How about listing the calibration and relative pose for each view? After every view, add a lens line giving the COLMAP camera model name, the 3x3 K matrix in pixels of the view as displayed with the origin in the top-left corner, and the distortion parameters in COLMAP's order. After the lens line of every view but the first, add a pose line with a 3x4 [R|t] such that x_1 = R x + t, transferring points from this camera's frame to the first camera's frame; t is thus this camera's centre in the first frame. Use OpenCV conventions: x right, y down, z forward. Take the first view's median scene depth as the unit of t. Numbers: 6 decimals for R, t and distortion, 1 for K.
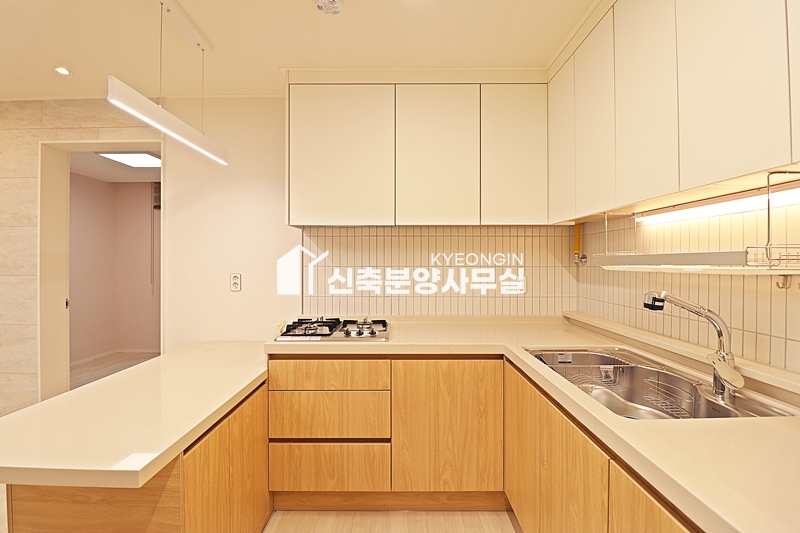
lens RADIAL K [[369.7, 0, 398.9], [0, 369.7, 261.4], [0, 0, 1]] dist [-0.002914, -0.011922]
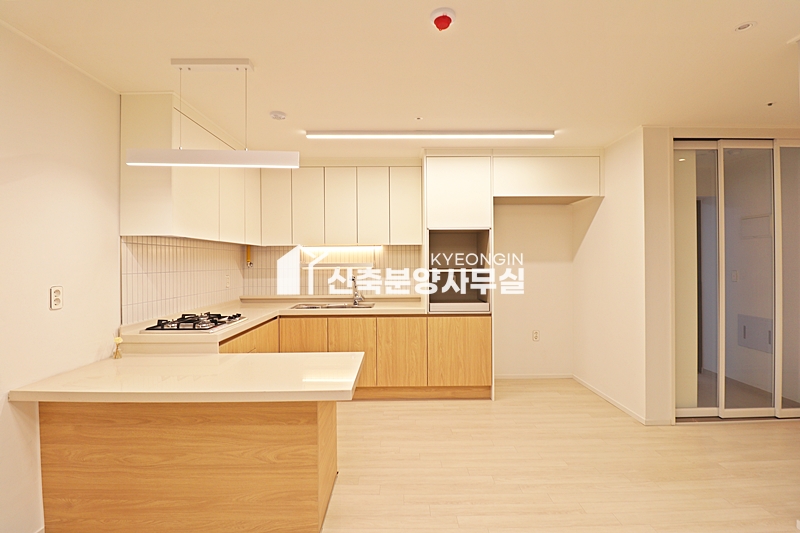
lens RADIAL K [[369.7, 0, 399.7], [0, 369.7, 261.9], [0, 0, 1]] dist [-0.002914, -0.011922]
pose [[-0.007998, 0.001748, 0.999966, -1.397026], [0.004659, 0.999988, -0.001710, -0.015658], [-0.999957, 0.004645, -0.008006, 0.337346]]
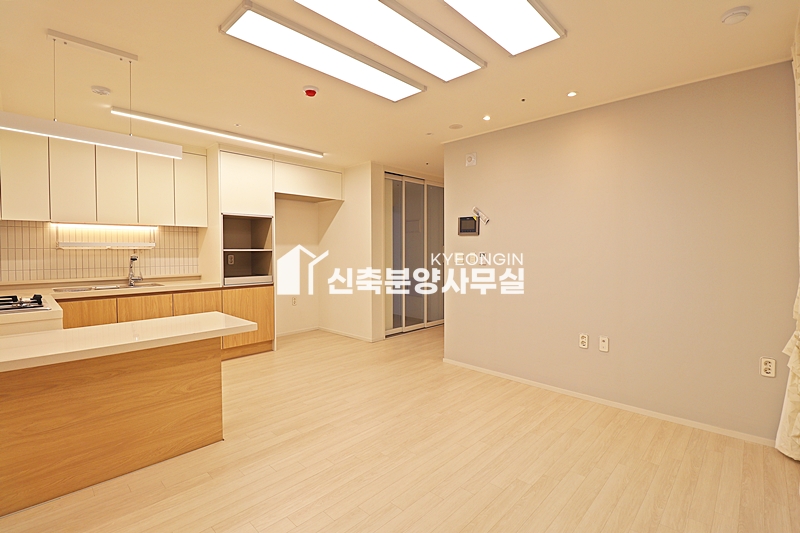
lens RADIAL K [[369.7, 0, 400.6], [0, 369.7, 261.3], [0, 0, 1]] dist [-0.002914, -0.011922]
pose [[-0.725742, -0.021087, 0.687643, -1.732104], [0.000491, 0.999514, 0.031170, 0.021169], [-0.687966, 0.022959, -0.725379, 0.949593]]
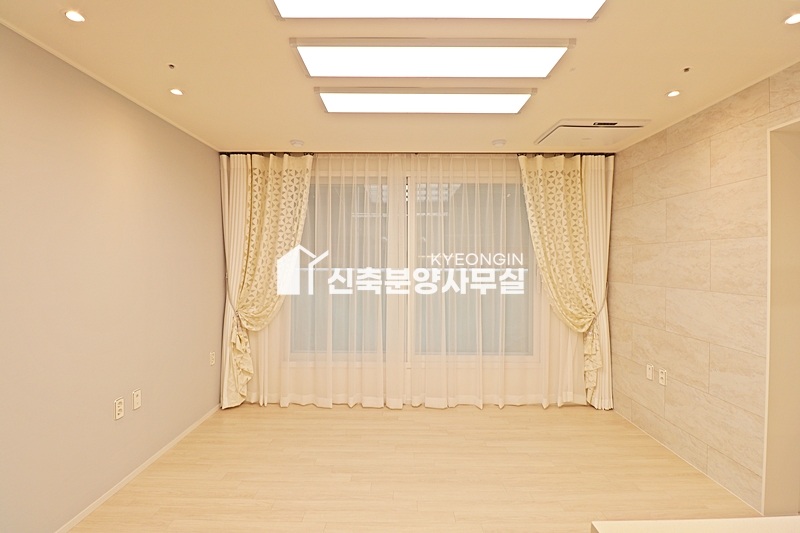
lens RADIAL K [[369.7, 0, 399.9], [0, 369.7, 261.9], [0, 0, 1]] dist [-0.002914, -0.011922]
pose [[0.002473, 0.002717, -0.999993, -0.221182], [-0.001437, 0.999995, 0.002713, -0.046069], [0.999996, 0.001430, 0.002477, 0.216372]]
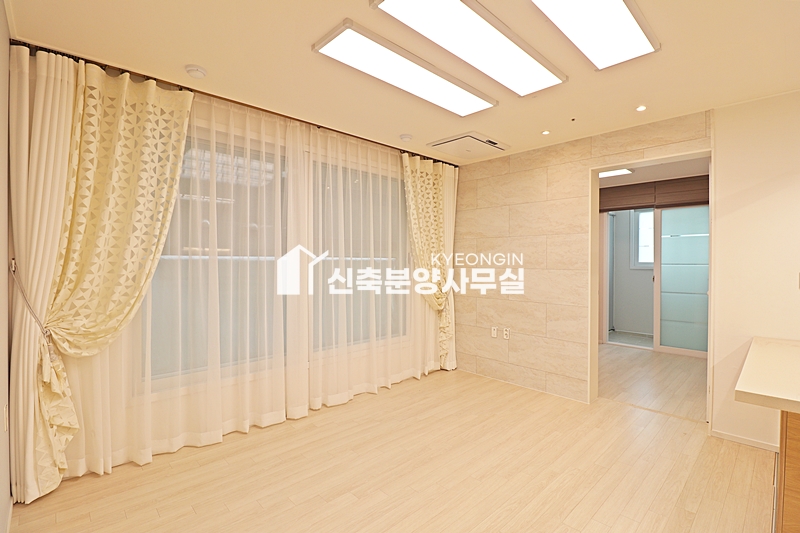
lens RADIAL K [[369.7, 0, 401.8], [0, 369.7, 262.2], [0, 0, 1]] dist [-0.002914, -0.011922]
pose [[0.691060, 0.005315, -0.722778, -0.570584], [-0.002622, 0.999985, 0.004846, 0.006550], [0.722792, -0.001454, 0.691064, -0.488661]]
